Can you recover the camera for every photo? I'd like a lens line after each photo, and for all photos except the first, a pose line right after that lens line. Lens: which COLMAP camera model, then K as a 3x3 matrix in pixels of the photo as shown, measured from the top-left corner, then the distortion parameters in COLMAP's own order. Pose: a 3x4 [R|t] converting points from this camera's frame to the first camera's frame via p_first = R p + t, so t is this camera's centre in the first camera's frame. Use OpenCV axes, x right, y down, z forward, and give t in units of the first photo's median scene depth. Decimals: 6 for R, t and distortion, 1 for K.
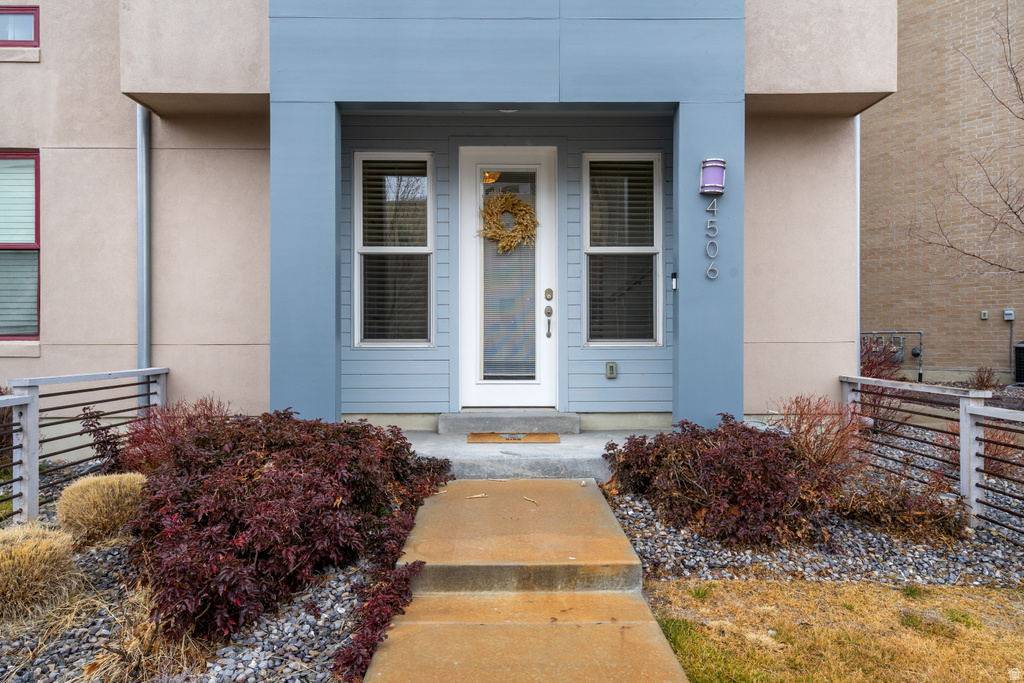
lens RADIAL K [[634.1, 0, 512.7], [0, 634.1, 339.0], [0, 0, 1]] dist [-0.000560, -0.000263]
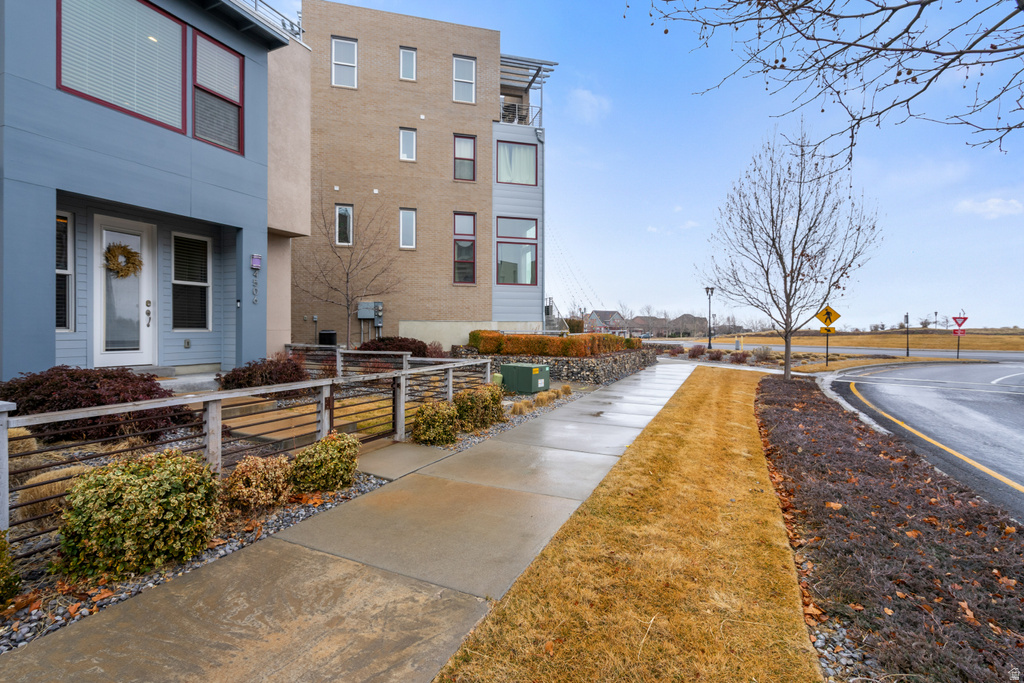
lens RADIAL K [[485.2, 0, 511.0], [0, 485.2, 335.7], [0, 0, 1]] dist [-0.001059, 0.000874]
pose [[0.419654, -0.007091, 0.907657, -0.786259], [-0.004879, 0.999937, 0.010068, 0.003580], [-0.907671, -0.008653, 0.419593, -0.548538]]
